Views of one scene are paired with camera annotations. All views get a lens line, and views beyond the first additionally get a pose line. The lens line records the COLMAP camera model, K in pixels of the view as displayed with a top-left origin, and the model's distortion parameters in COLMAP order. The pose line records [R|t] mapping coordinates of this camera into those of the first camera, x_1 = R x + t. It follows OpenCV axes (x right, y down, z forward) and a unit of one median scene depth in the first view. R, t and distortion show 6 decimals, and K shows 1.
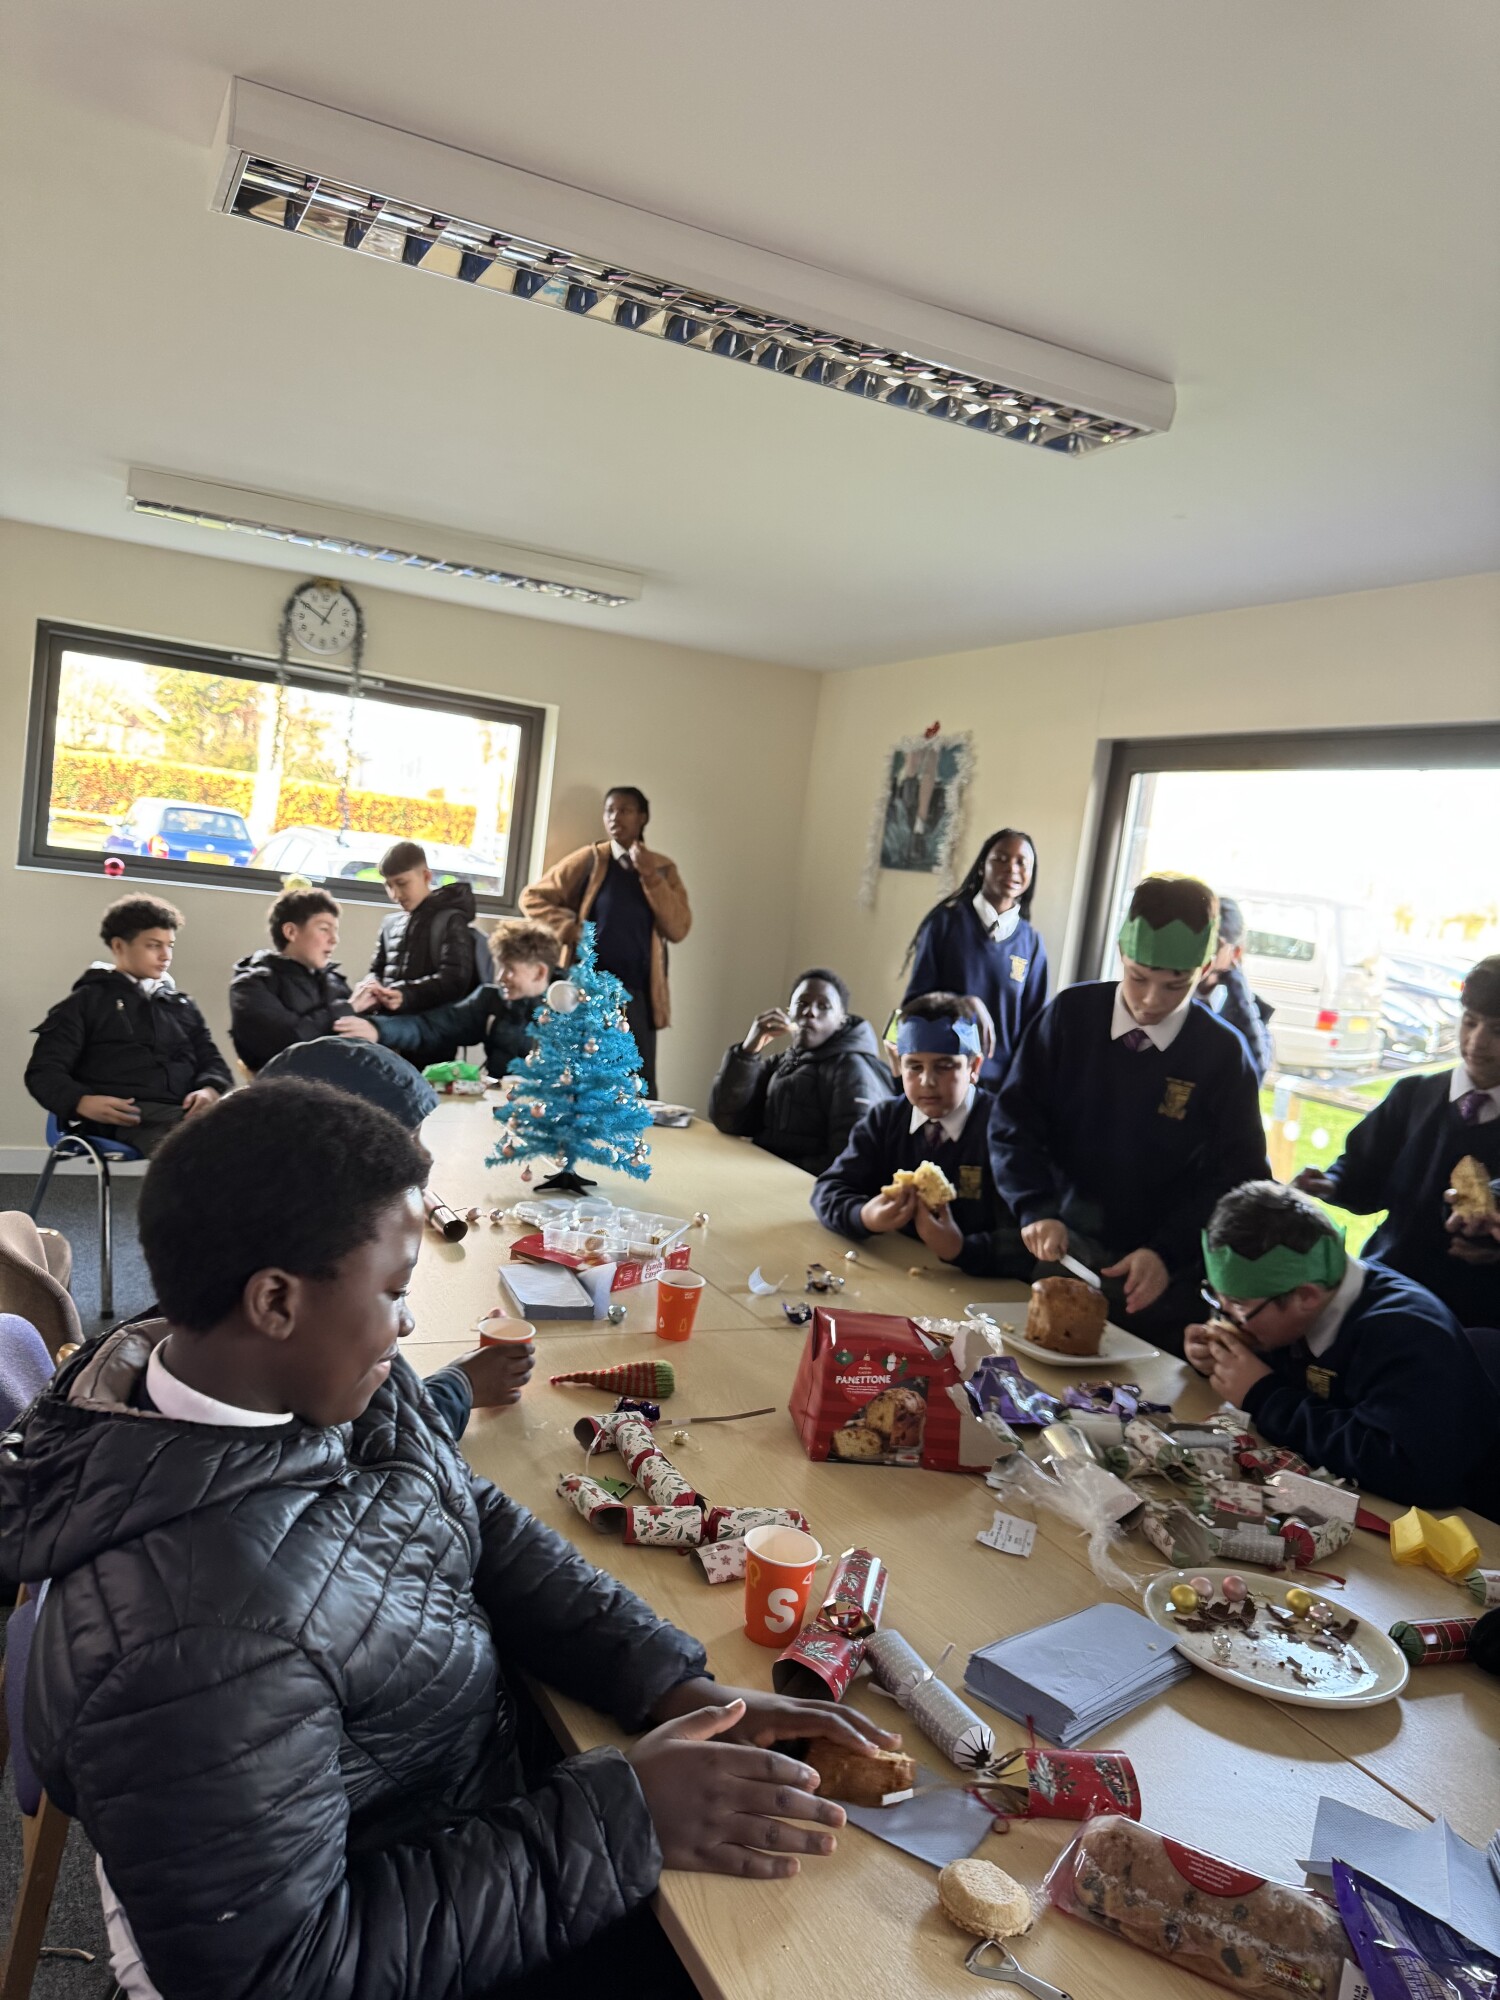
lens RADIAL K [[1506.6, 0, 789.0], [0, 1506.6, 1019.9], [0, 0, 1]] dist [0.049376, -0.013486]
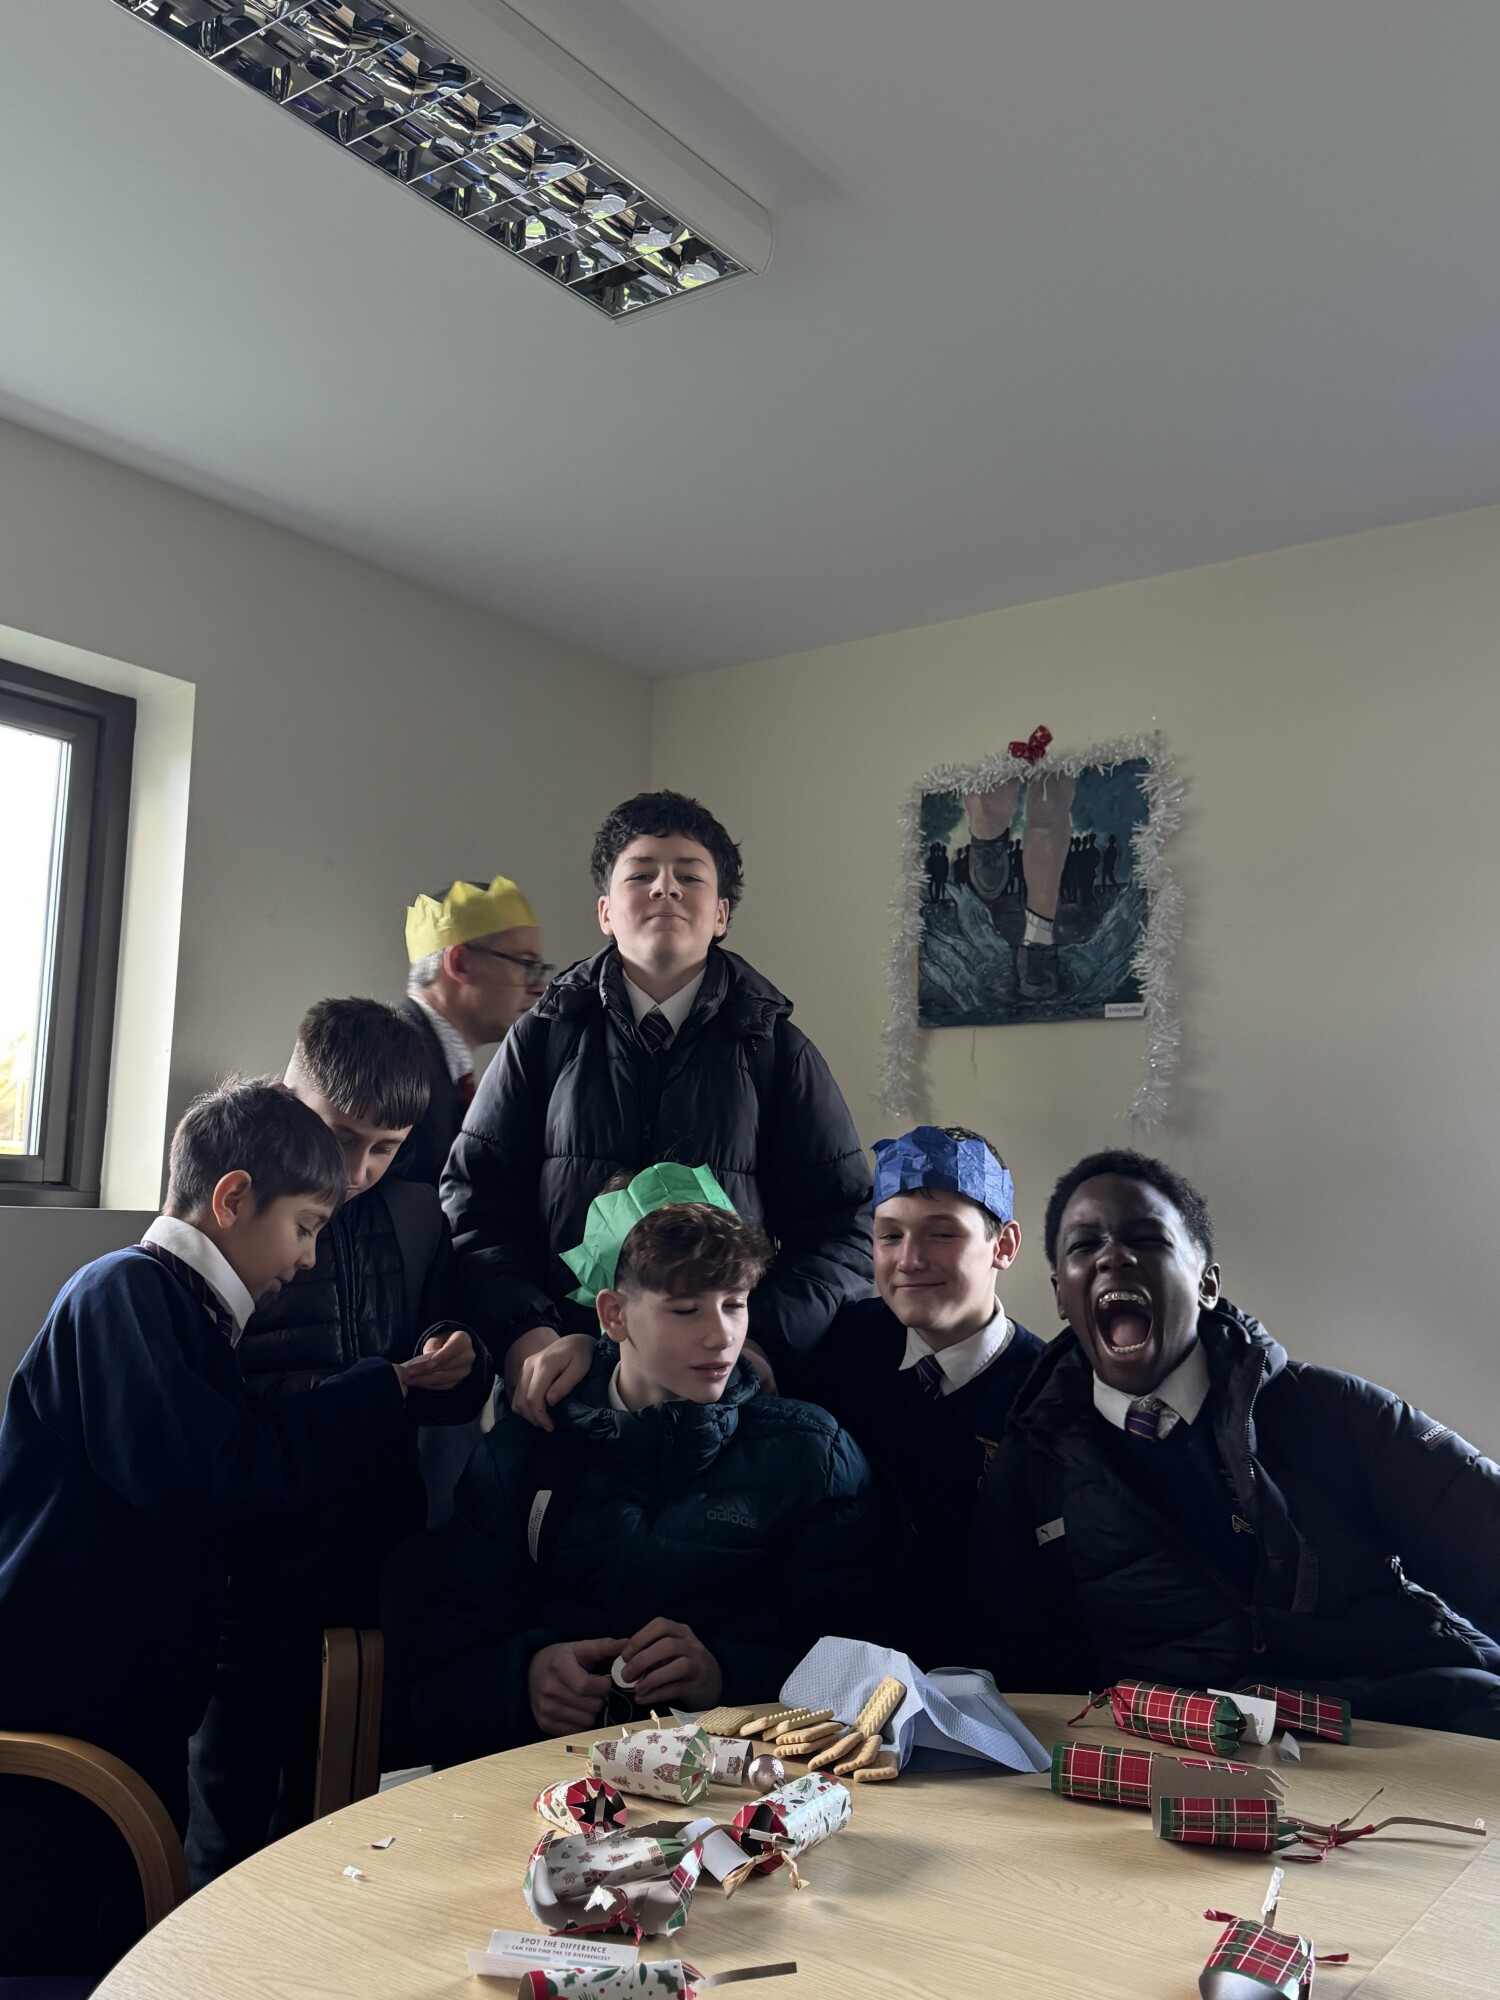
lens RADIAL K [[1763.0, 0, 748.3], [0, 1763.0, 981.7], [0, 0, 1]] dist [0.085787, -0.073545]
pose [[0.874788, -0.032114, 0.483440, -0.271000], [0.124625, 0.979142, -0.160467, -0.031307], [-0.468203, 0.200623, 0.860544, 0.545030]]
